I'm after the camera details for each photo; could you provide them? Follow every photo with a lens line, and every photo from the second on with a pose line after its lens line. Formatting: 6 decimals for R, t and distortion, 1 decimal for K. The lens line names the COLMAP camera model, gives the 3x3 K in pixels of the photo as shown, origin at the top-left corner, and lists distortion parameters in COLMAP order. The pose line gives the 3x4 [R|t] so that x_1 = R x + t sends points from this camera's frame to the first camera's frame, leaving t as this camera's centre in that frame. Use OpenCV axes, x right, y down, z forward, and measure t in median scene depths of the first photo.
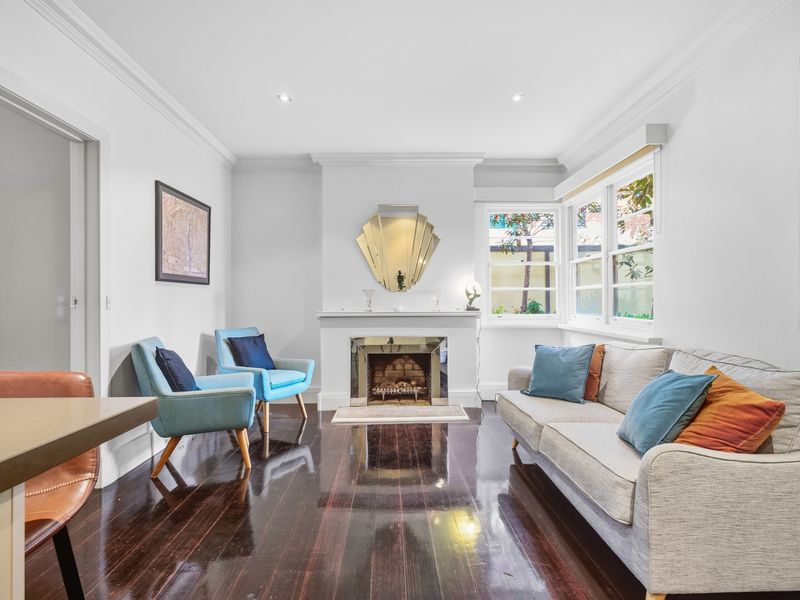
lens RADIAL K [[430.8, 0, 397.9], [0, 430.8, 300.2], [0, 0, 1]] dist [-0.000625, 0.002370]
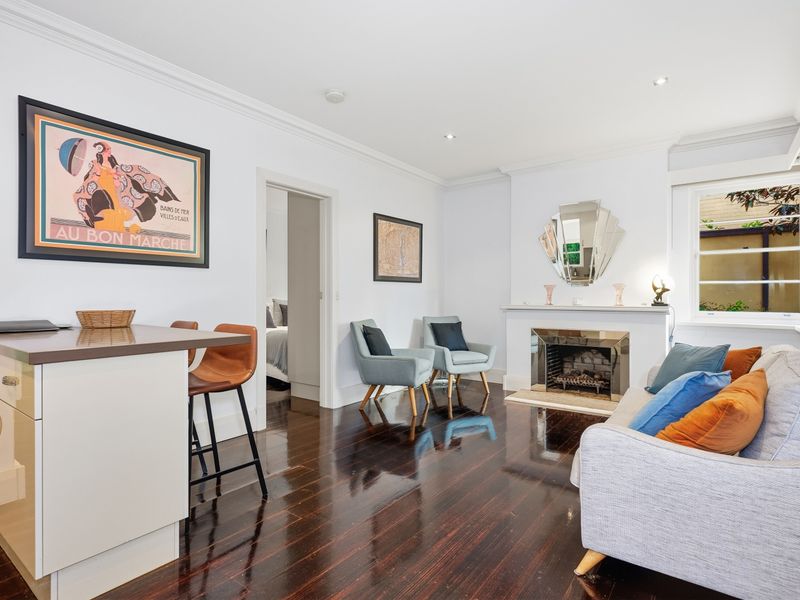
lens RADIAL K [[430.8, 0, 404.6], [0, 430.8, 298.3], [0, 0, 1]] dist [-0.000625, 0.002370]
pose [[0.788364, 0.006982, -0.615169, 0.332641], [-0.000957, 0.999948, 0.010122, -0.001252], [0.615208, -0.007391, 0.788330, -0.076657]]
